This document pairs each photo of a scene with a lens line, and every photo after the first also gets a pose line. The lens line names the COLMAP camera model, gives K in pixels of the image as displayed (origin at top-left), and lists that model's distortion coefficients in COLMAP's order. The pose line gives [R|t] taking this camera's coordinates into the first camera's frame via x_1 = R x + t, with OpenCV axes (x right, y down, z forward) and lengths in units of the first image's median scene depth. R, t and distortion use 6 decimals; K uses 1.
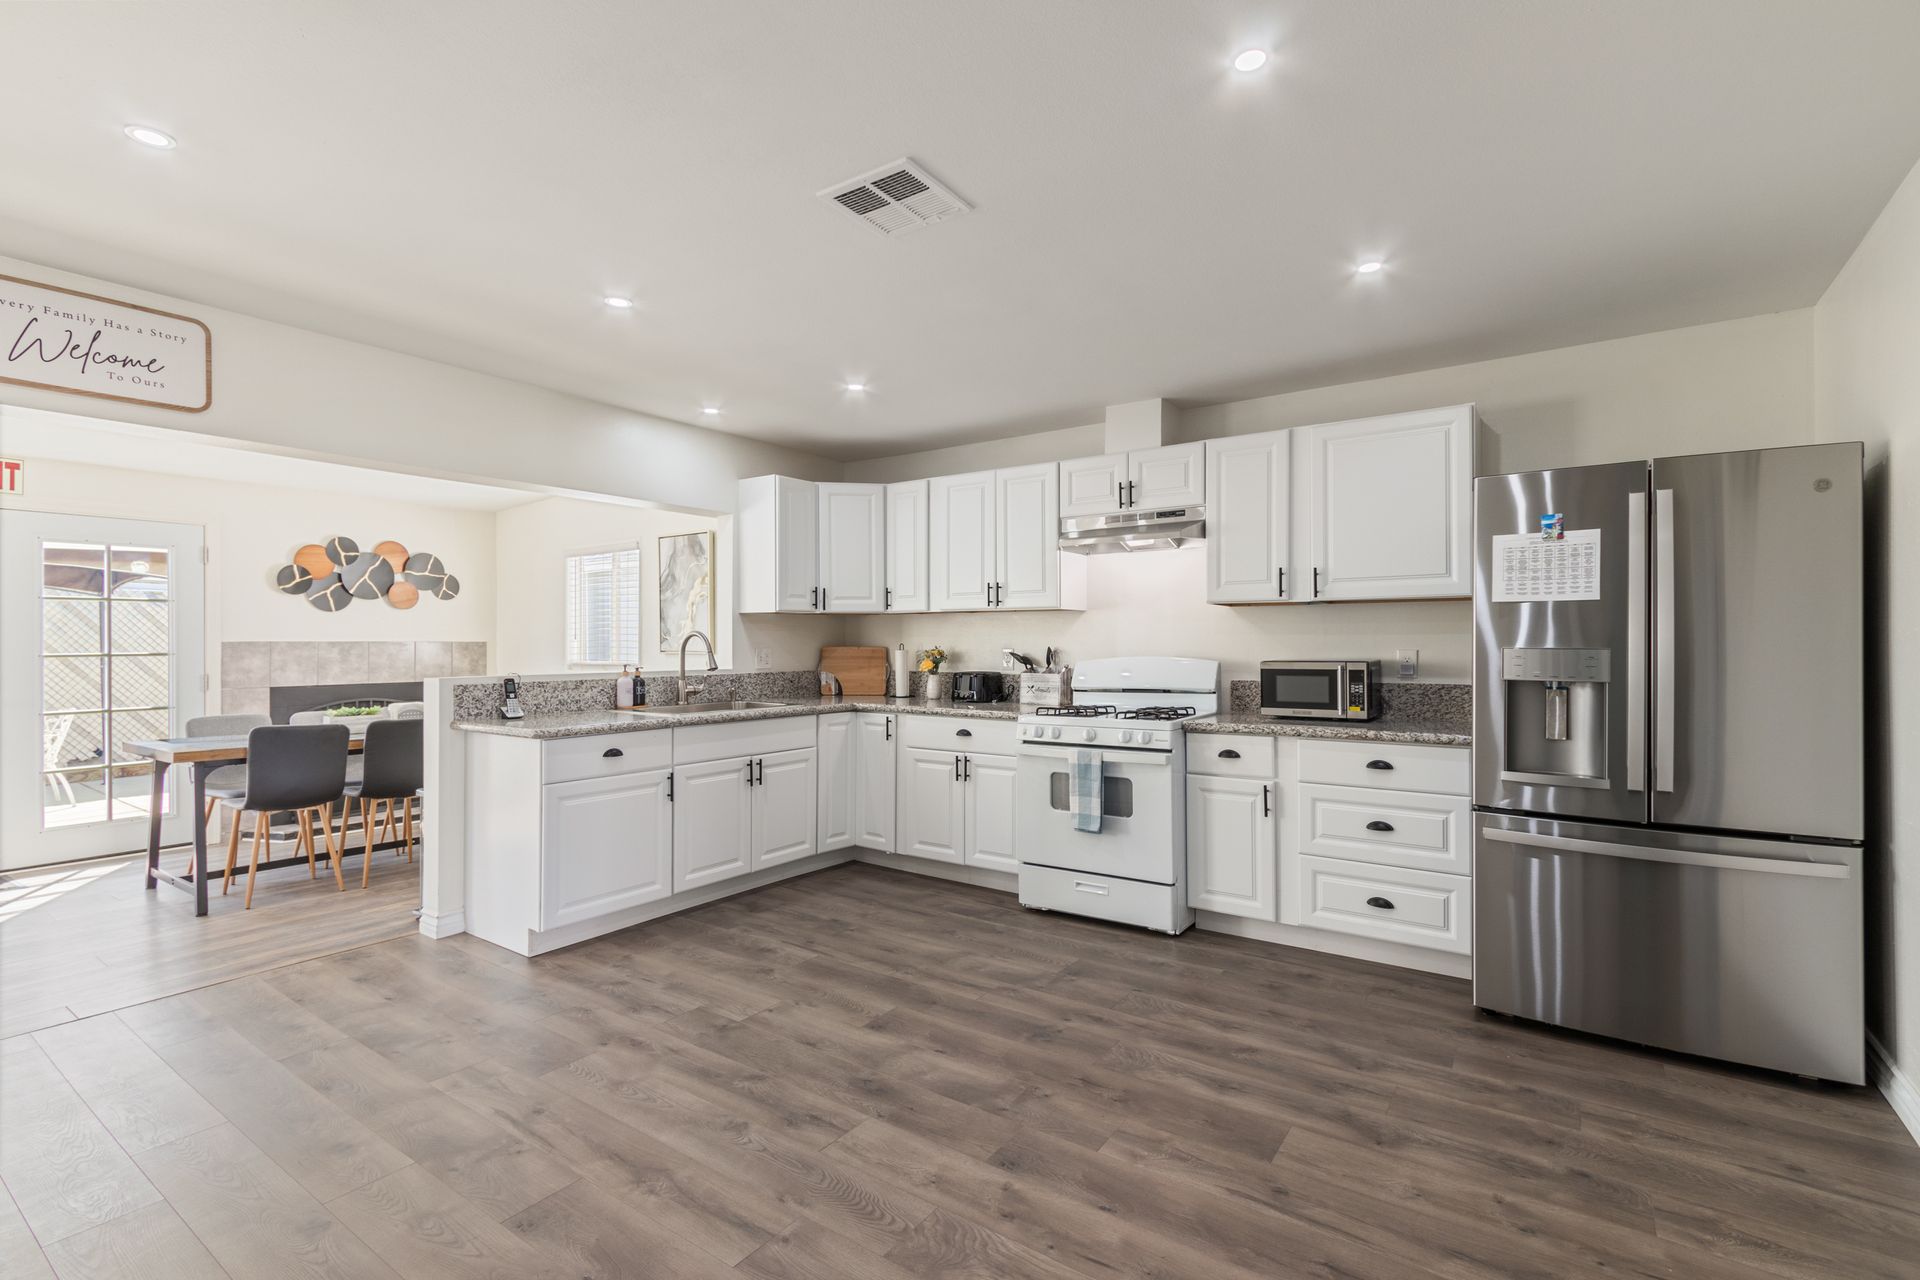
lens RADIAL K [[869.4, 0, 952.3], [0, 869.4, 641.8], [0, 0, 1]] dist [0.000508, -0.001057]
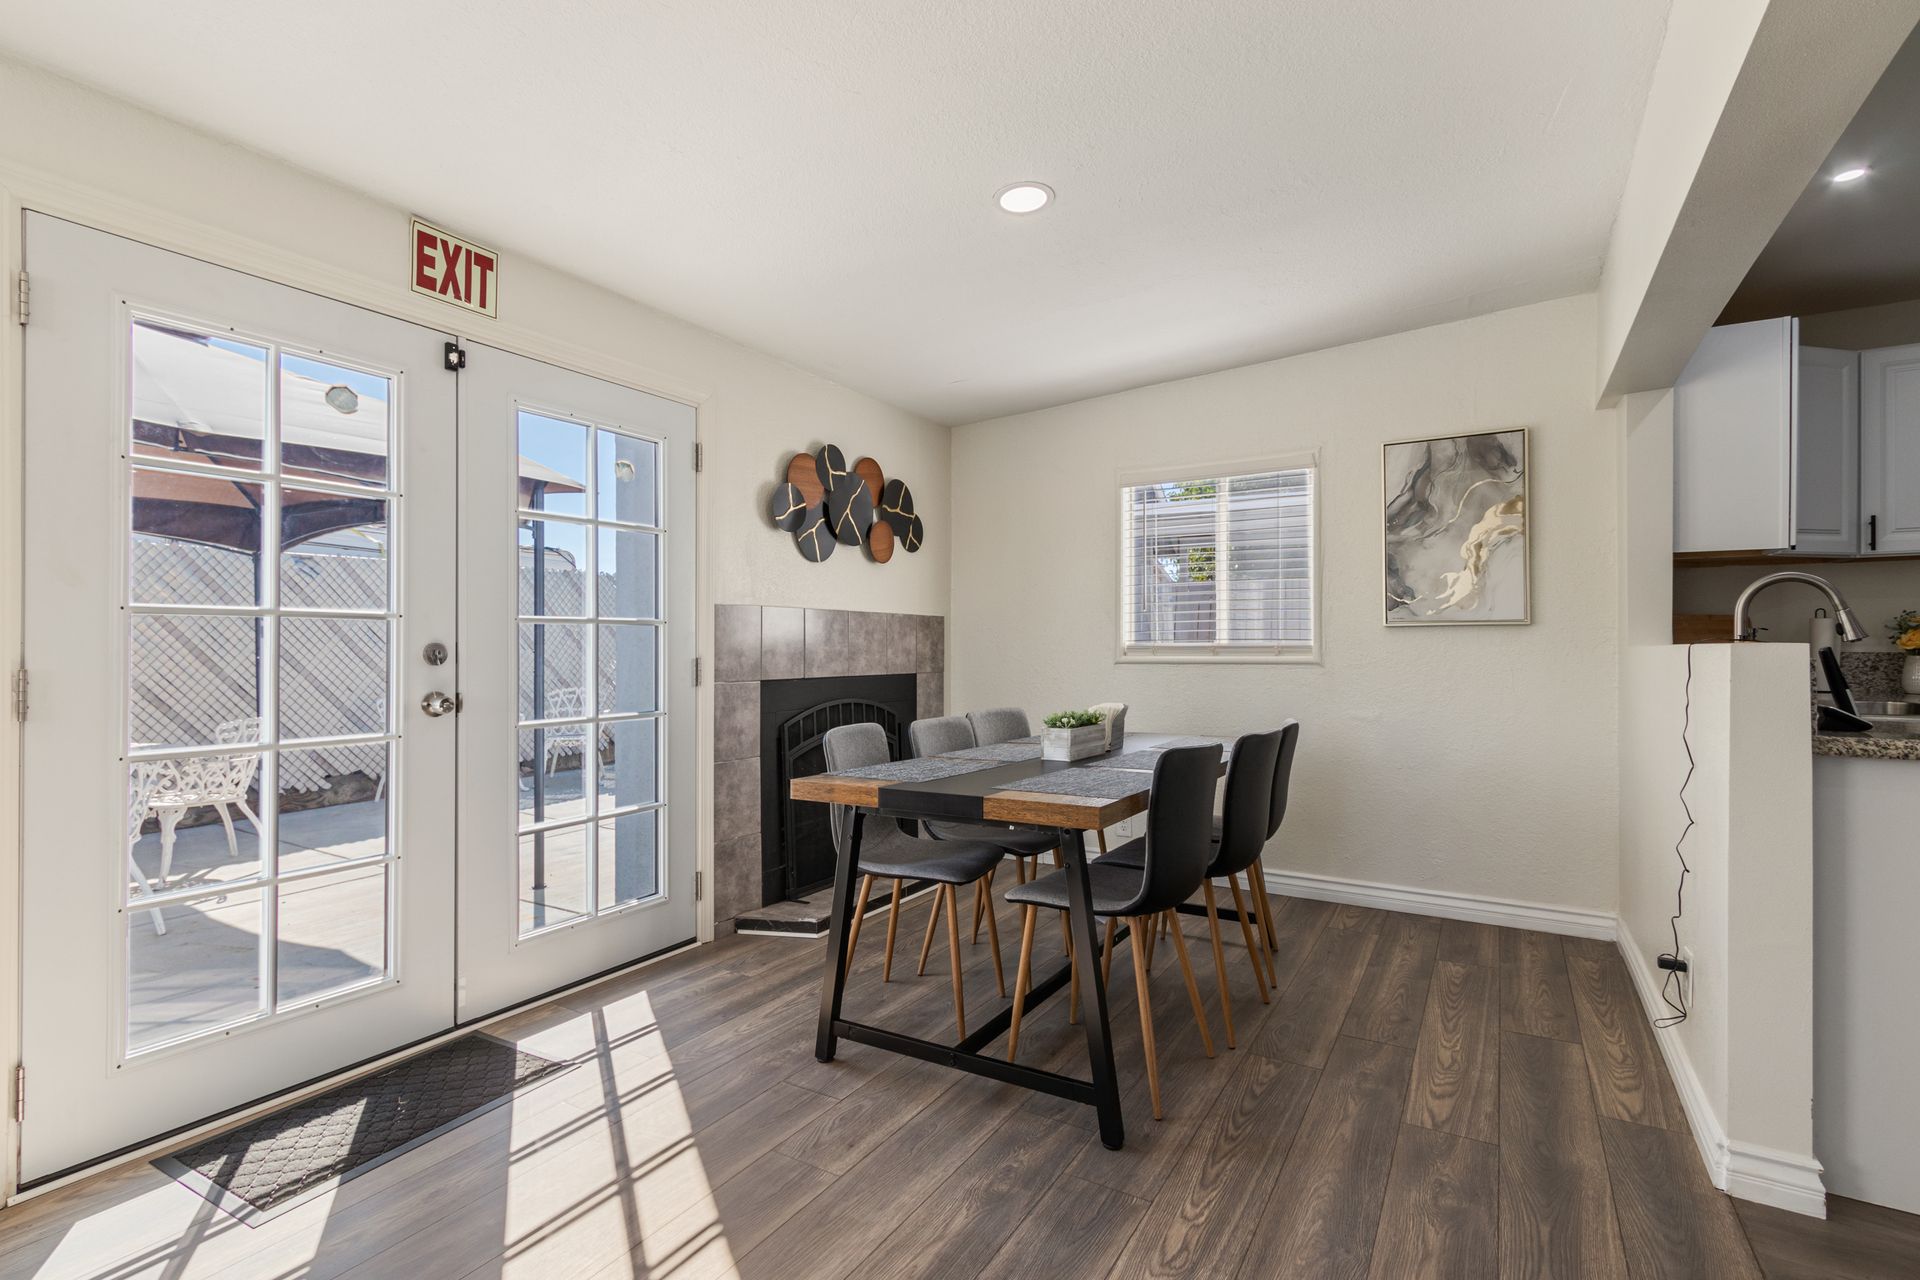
lens RADIAL K [[898.4, 0, 949.7], [0, 898.4, 643.0], [0, 0, 1]] dist [0.005158, 0.001018]
pose [[0.998122, 0.001453, 0.061244, -1.540501], [-0.001127, 0.999985, -0.005357, 0.065410], [-0.061251, 0.005278, 0.998108, 0.796974]]
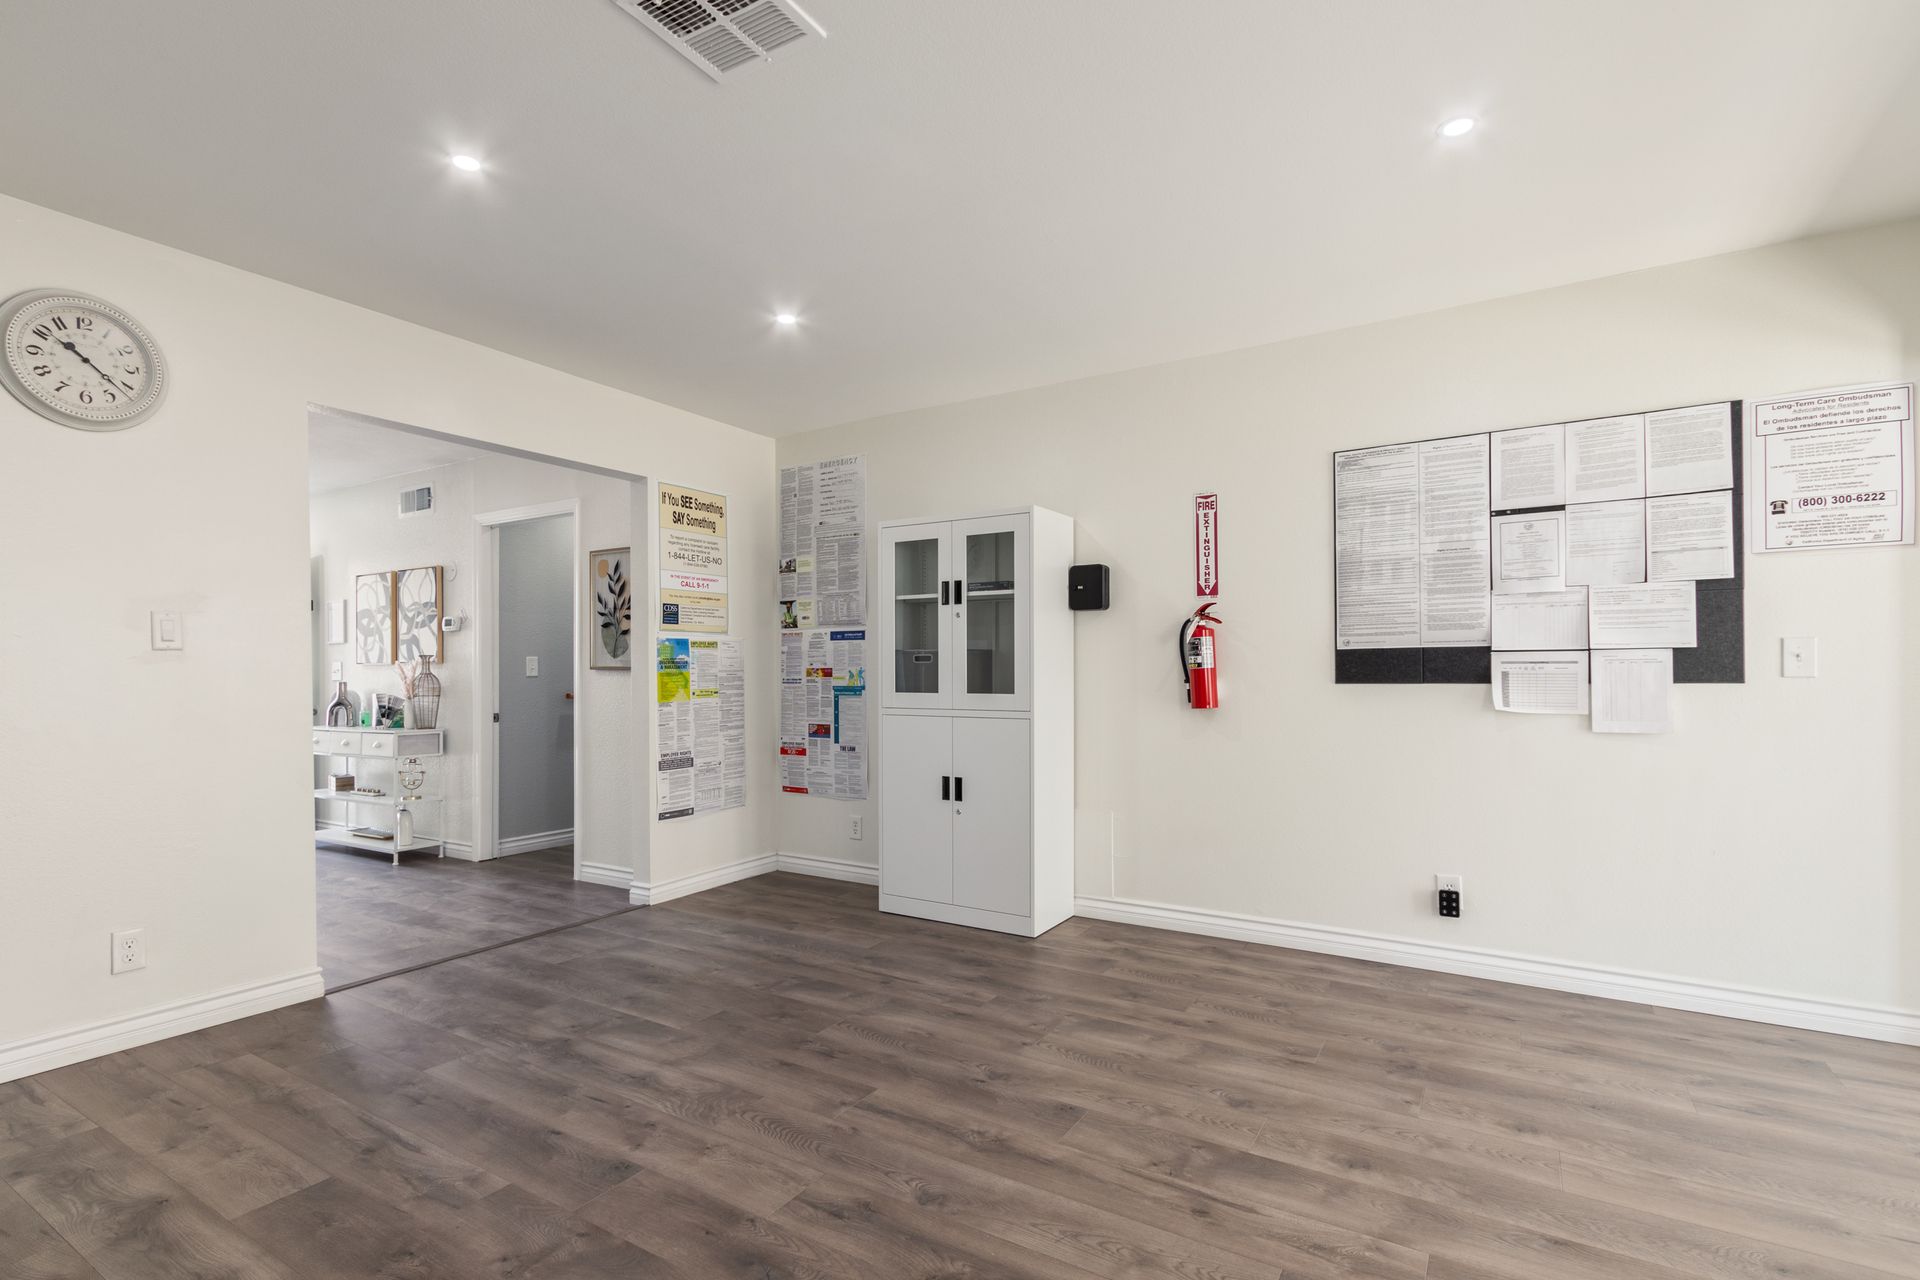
lens RADIAL K [[898.4, 0, 933.9], [0, 898.4, 678.9], [0, 0, 1]] dist [0.005158, 0.001018]
pose [[-0.998935, 0.007513, -0.045528, -0.189826], [0.007399, 0.999969, 0.002661, 0.059447], [0.045547, 0.002321, -0.998960, 1.622167]]
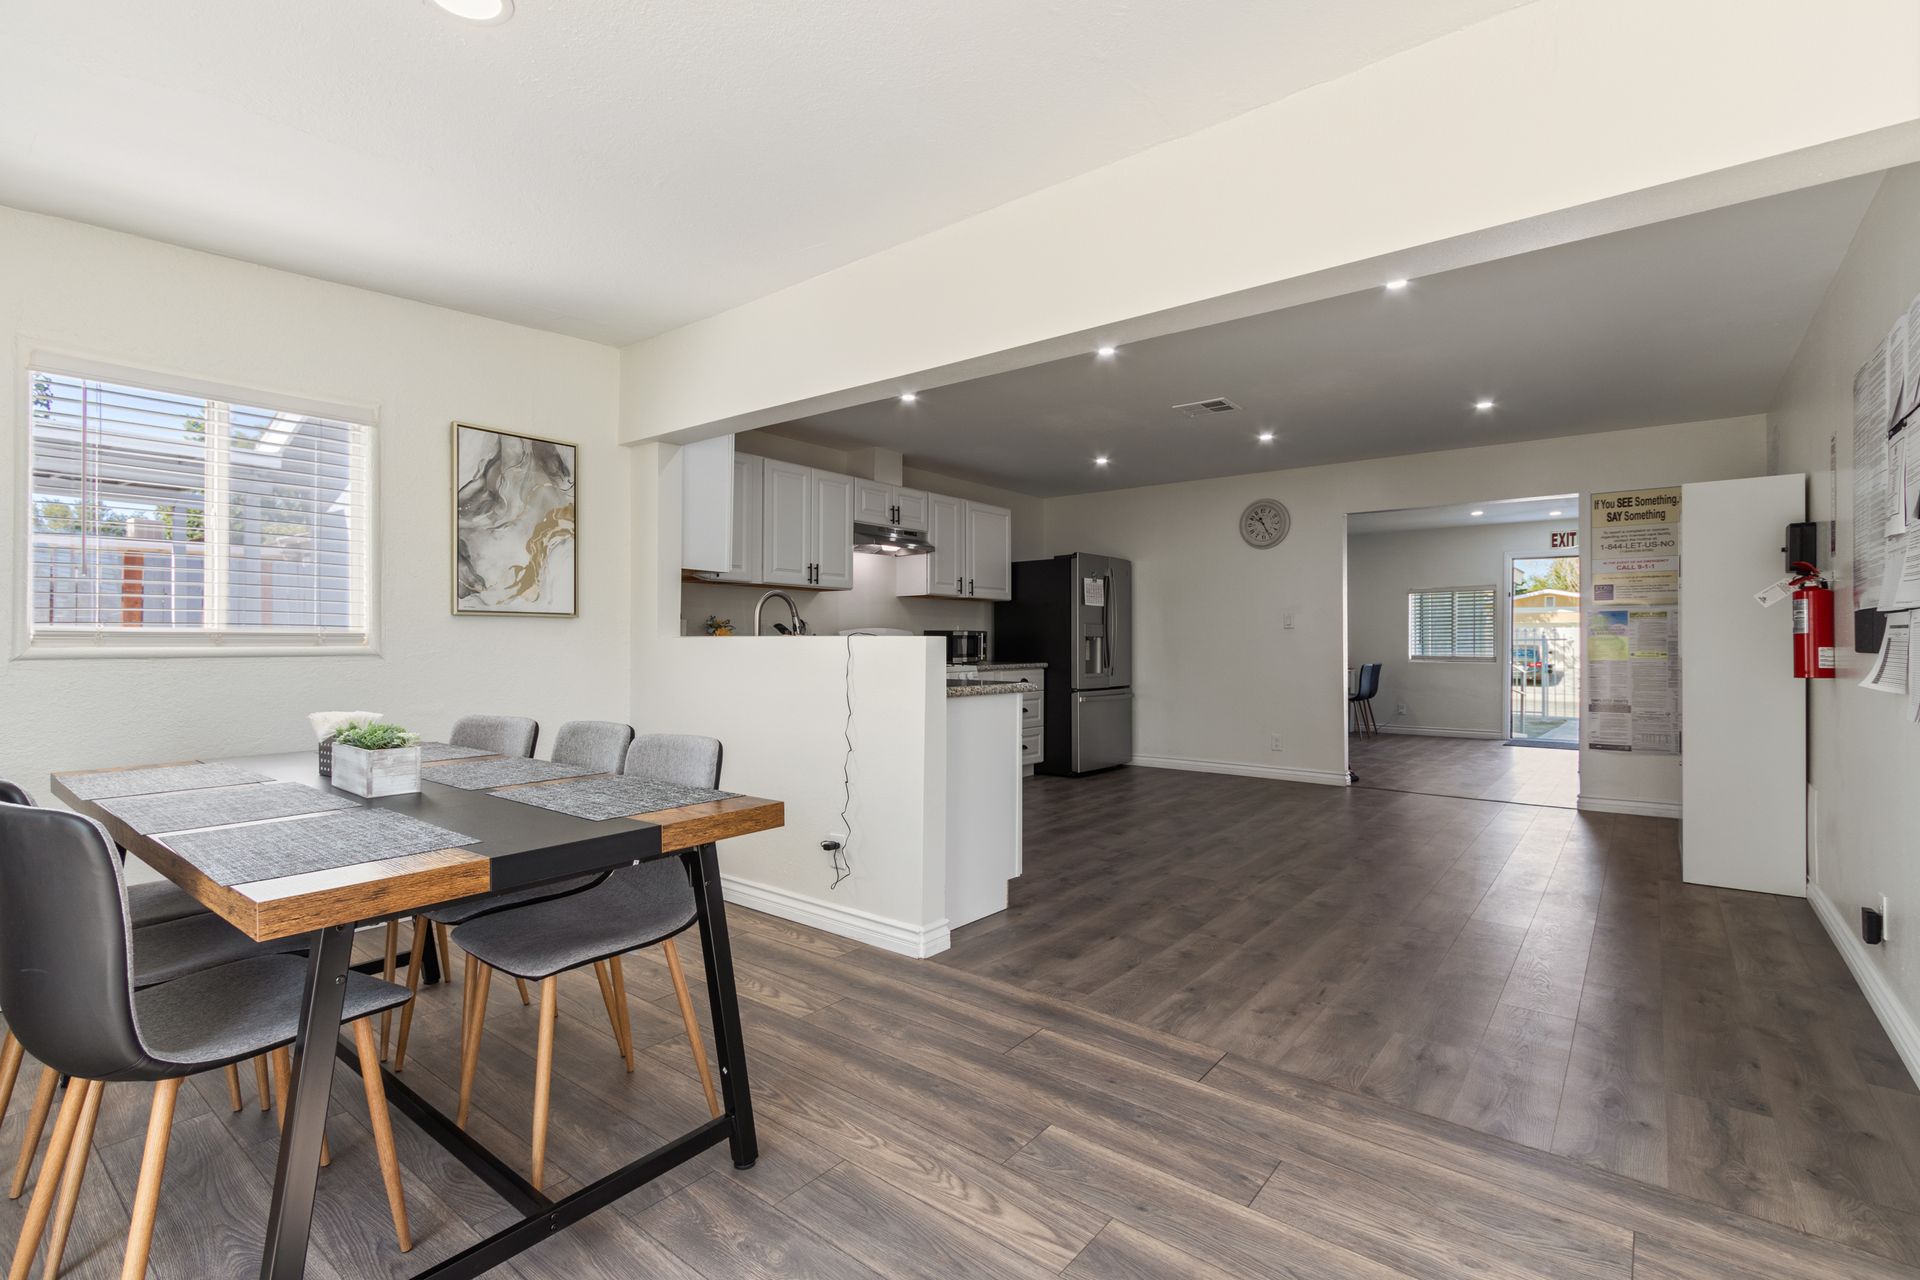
lens RADIAL K [[869.4, 0, 956.8], [0, 869.4, 643.0], [0, 0, 1]] dist [0.000508, -0.001057]
pose [[0.062043, 0.001589, 0.998072, -2.045084], [-0.004468, 0.999989, -0.001314, 0.072102], [-0.998063, -0.004378, 0.062050, 1.351508]]
